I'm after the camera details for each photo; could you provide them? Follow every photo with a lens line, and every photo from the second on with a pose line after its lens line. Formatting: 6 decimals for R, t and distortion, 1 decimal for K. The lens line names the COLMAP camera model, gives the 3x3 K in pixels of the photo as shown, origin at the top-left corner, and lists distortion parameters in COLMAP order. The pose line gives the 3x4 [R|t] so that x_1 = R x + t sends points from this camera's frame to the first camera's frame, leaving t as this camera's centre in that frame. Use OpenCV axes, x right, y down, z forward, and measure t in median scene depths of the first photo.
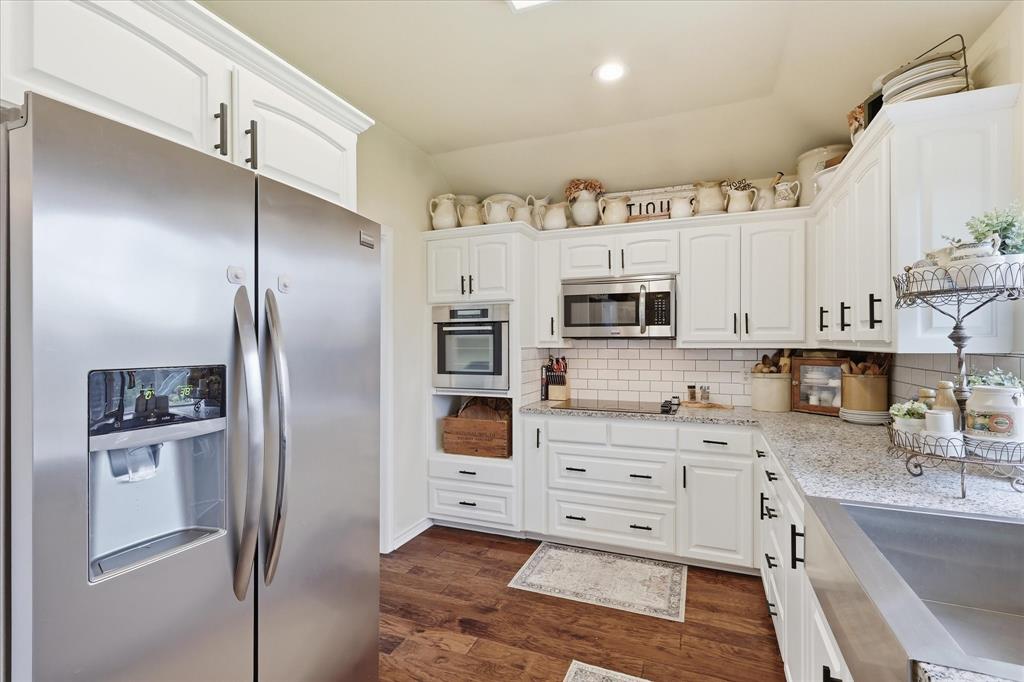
lens RADIAL K [[451.0, 0, 516.5], [0, 451.0, 343.7], [0, 0, 1]] dist [0.004374, -0.000427]
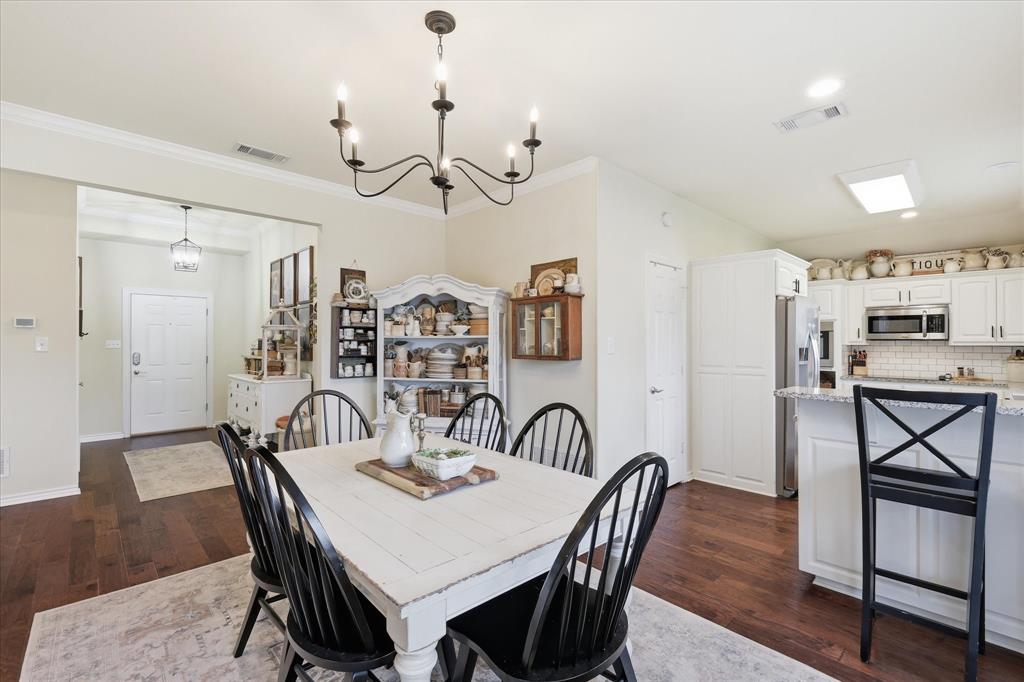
lens RADIAL K [[451.0, 0, 510.0], [0, 451.0, 336.7], [0, 0, 1]] dist [0.004374, -0.000427]
pose [[0.915224, -0.002240, -0.402940, -0.492038], [-0.001884, 0.999950, -0.009838, -0.004018], [0.402942, 0.009763, 0.915174, -1.283109]]
